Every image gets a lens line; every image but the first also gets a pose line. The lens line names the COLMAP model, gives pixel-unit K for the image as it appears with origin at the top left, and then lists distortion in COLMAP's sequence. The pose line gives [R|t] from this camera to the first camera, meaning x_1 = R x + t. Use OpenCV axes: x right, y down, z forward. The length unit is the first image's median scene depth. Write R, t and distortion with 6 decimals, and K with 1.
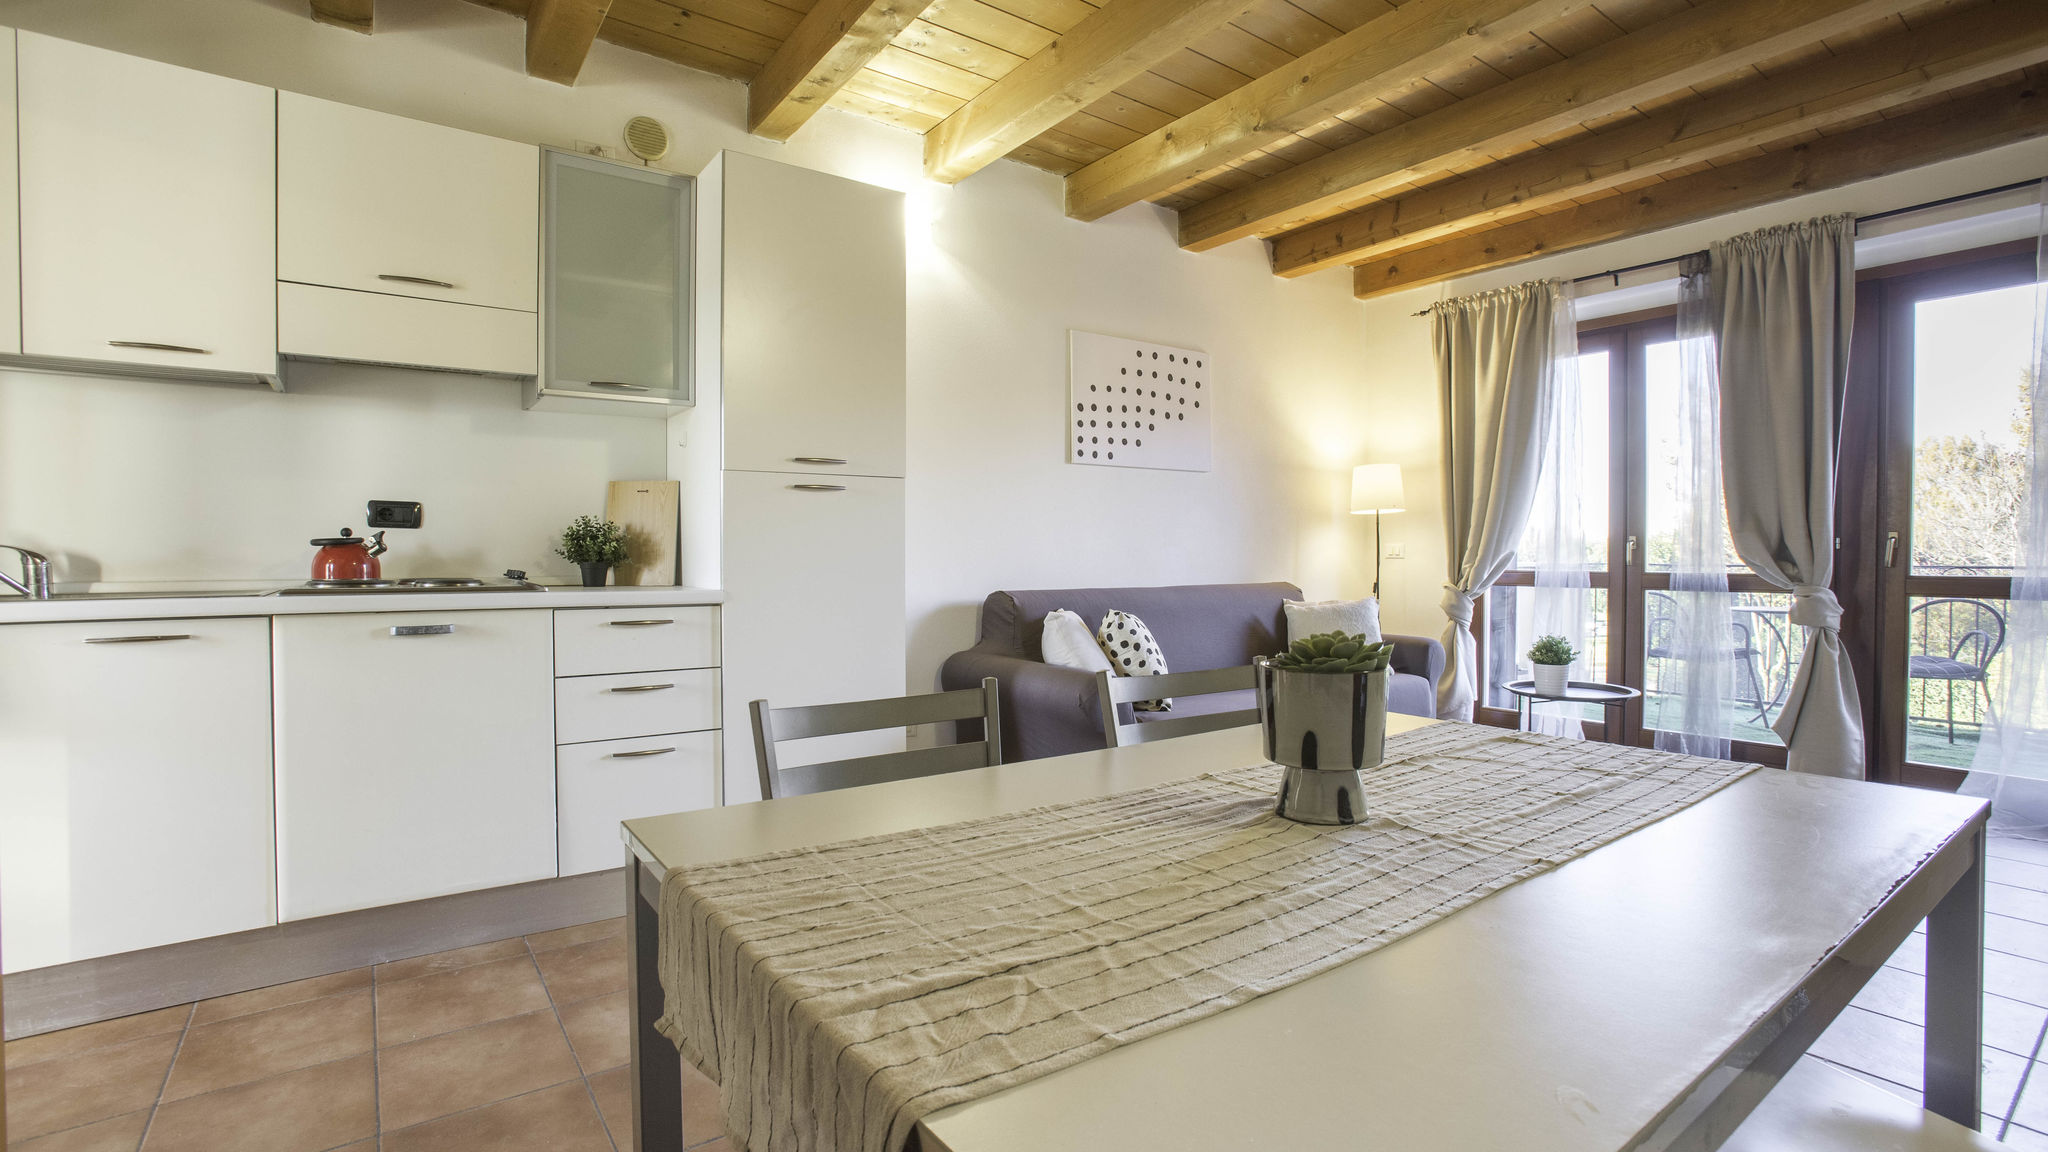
lens RADIAL K [[929.7, 0, 1025.6], [0, 929.7, 577.1], [0, 0, 1]] dist [-0.066599, 0.024500]
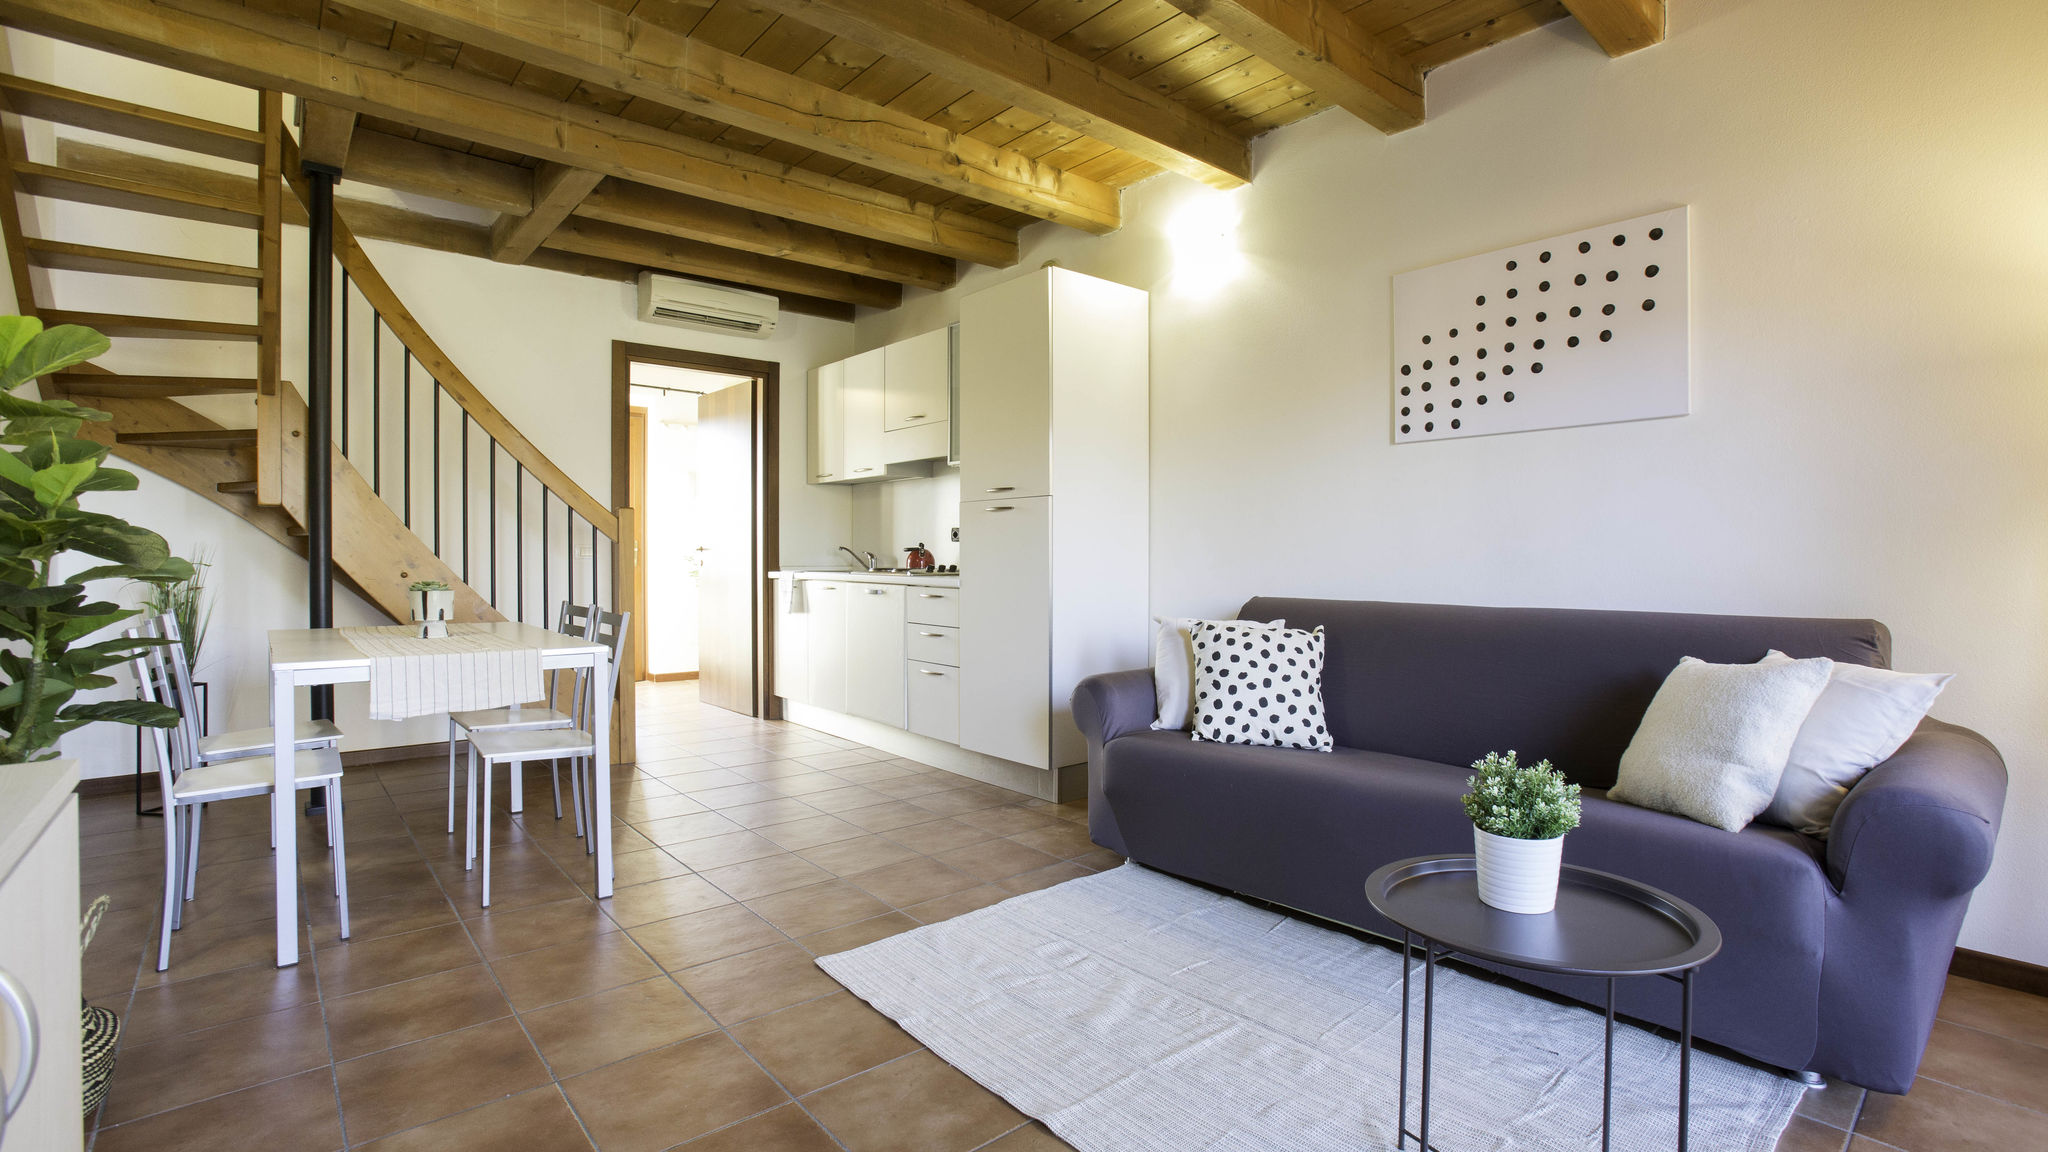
lens RADIAL K [[929.7, 0, 1016.6], [0, 929.7, 572.5], [0, 0, 1]] dist [-0.066599, 0.024500]
pose [[0.069558, 0.019702, -0.997383, 0.800121], [-0.028668, 0.999432, 0.017743, -0.017843], [0.997166, 0.027359, 0.070083, 0.621337]]
